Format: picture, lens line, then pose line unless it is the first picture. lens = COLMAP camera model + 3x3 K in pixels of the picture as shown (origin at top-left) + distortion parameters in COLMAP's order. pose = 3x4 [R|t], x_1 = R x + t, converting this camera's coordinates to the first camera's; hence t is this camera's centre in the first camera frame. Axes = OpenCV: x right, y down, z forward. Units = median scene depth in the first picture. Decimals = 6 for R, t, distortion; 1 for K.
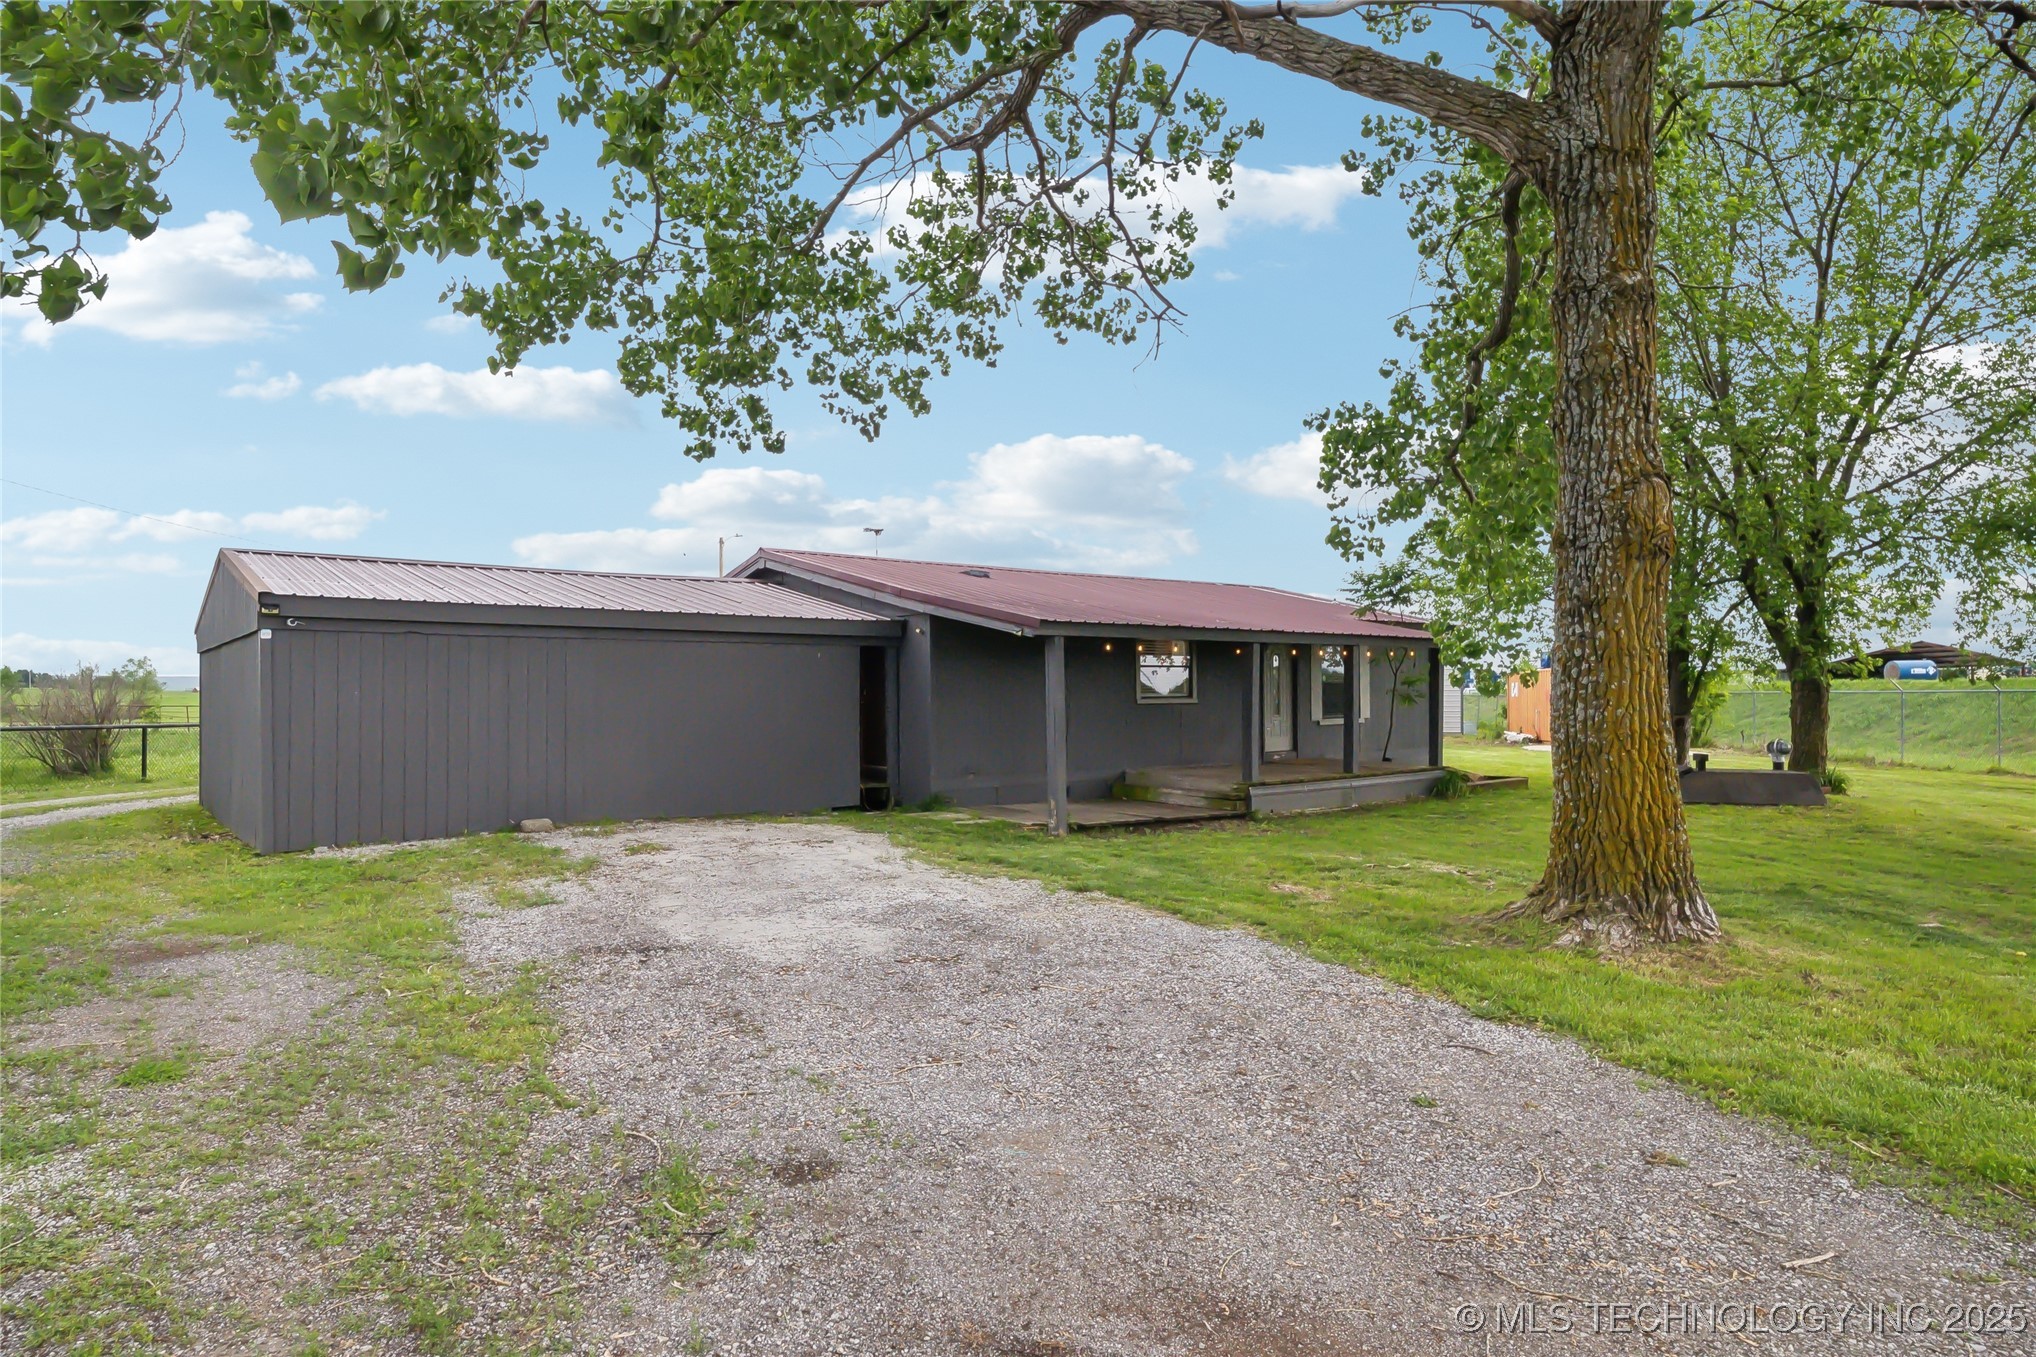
lens RADIAL K [[717.2, 0, 1020.1], [0, 717.2, 677.5], [0, 0, 1]] dist [-0.001597, -0.000685]
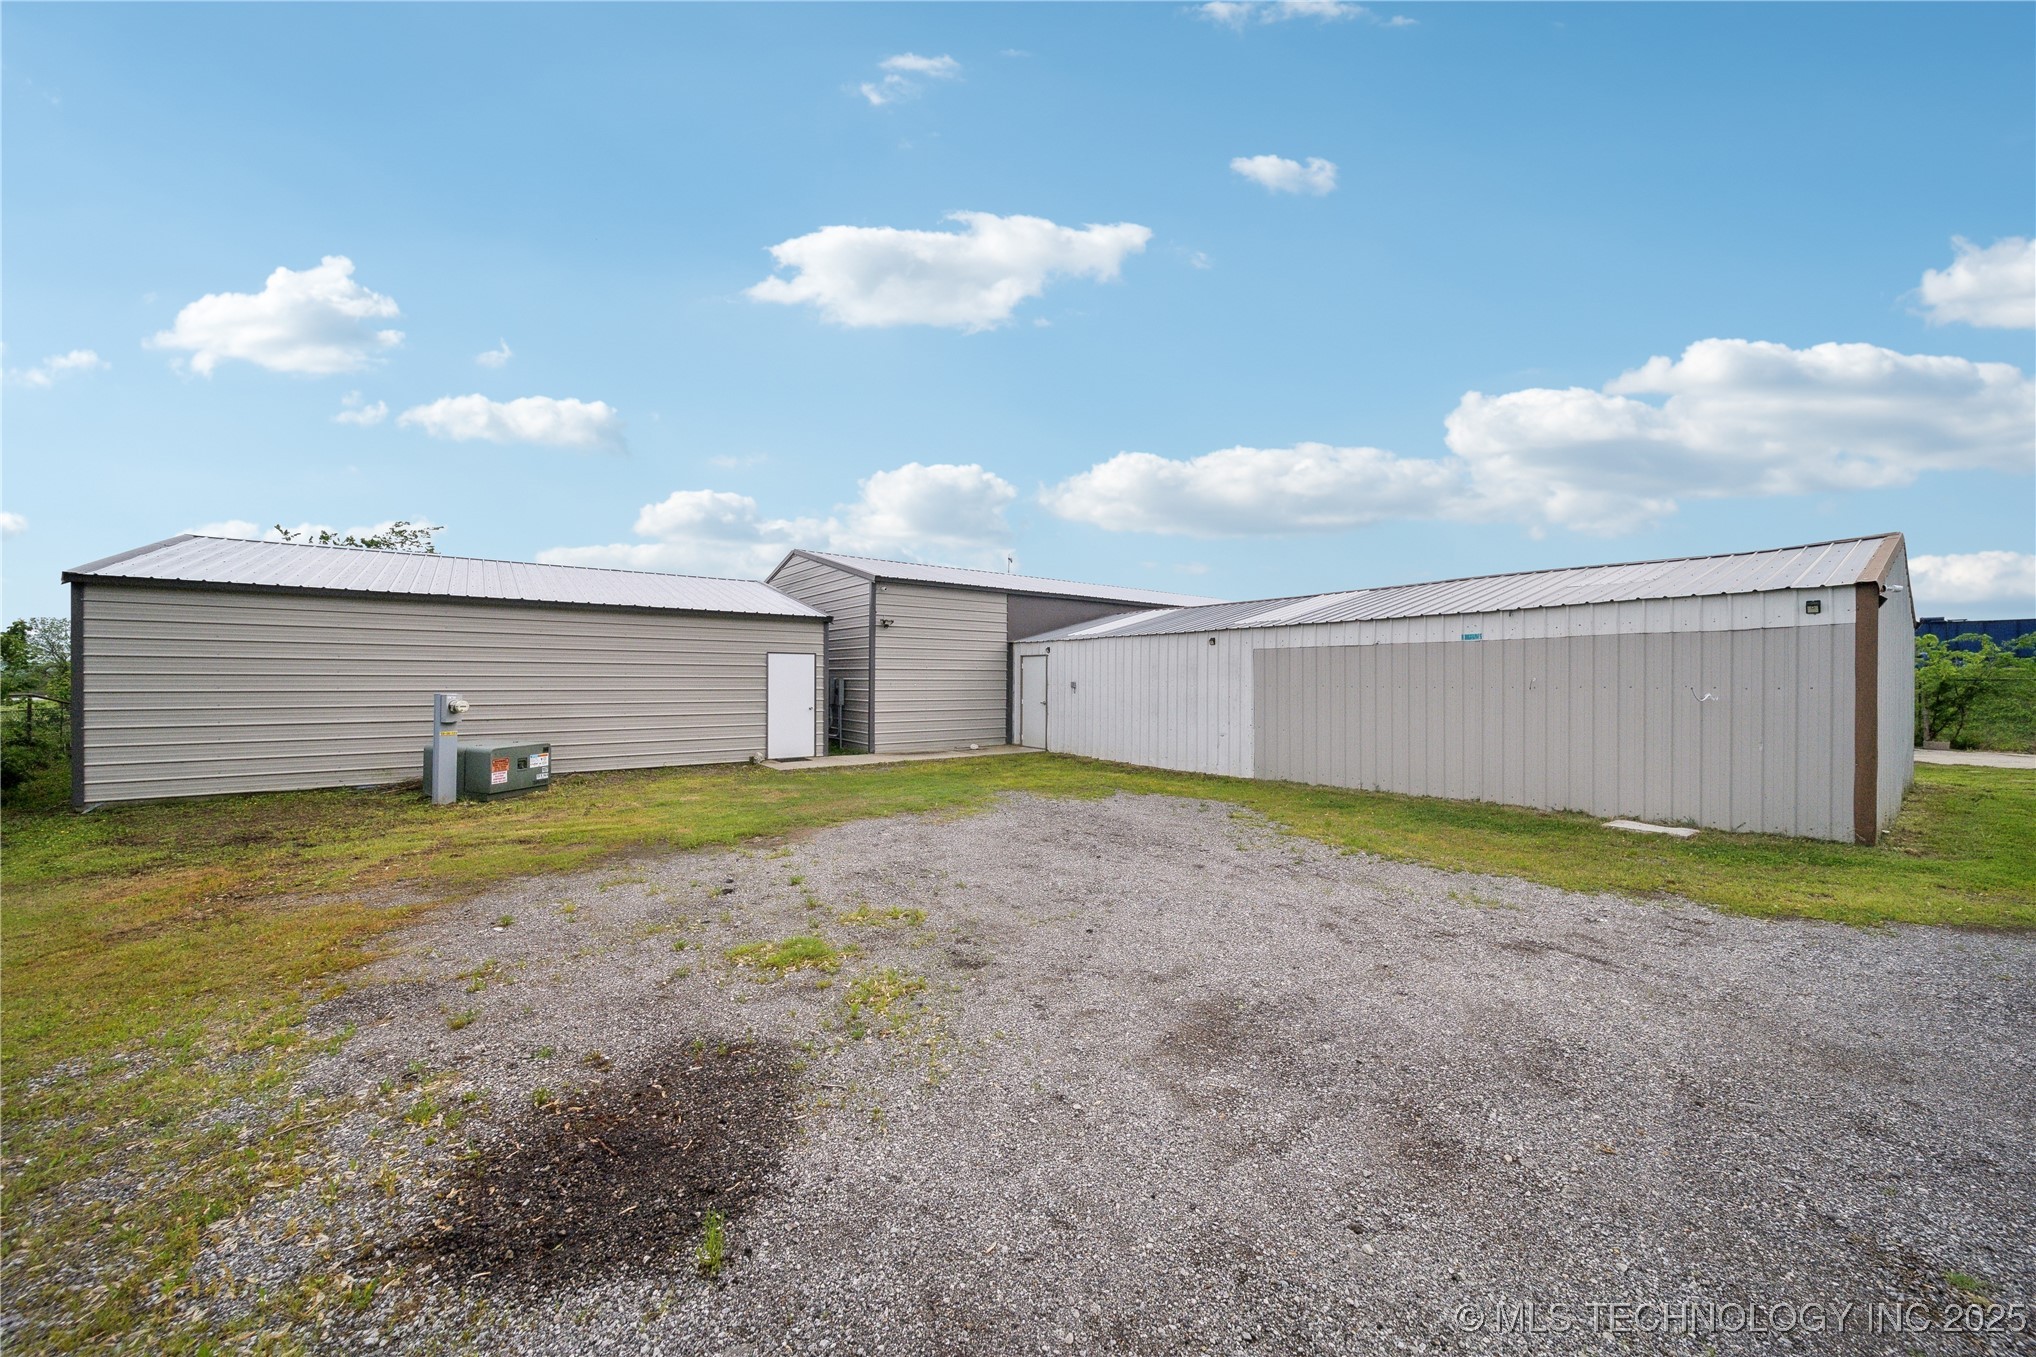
lens RADIAL K [[717.2, 0, 1016.8], [0, 717.2, 681.5], [0, 0, 1]] dist [-0.001597, -0.000685]
pose [[0.995804, 0.009412, -0.091030, 0.188749], [-0.009152, 0.999953, 0.003278, -0.002031], [0.091057, -0.002431, 0.995843, -0.062623]]
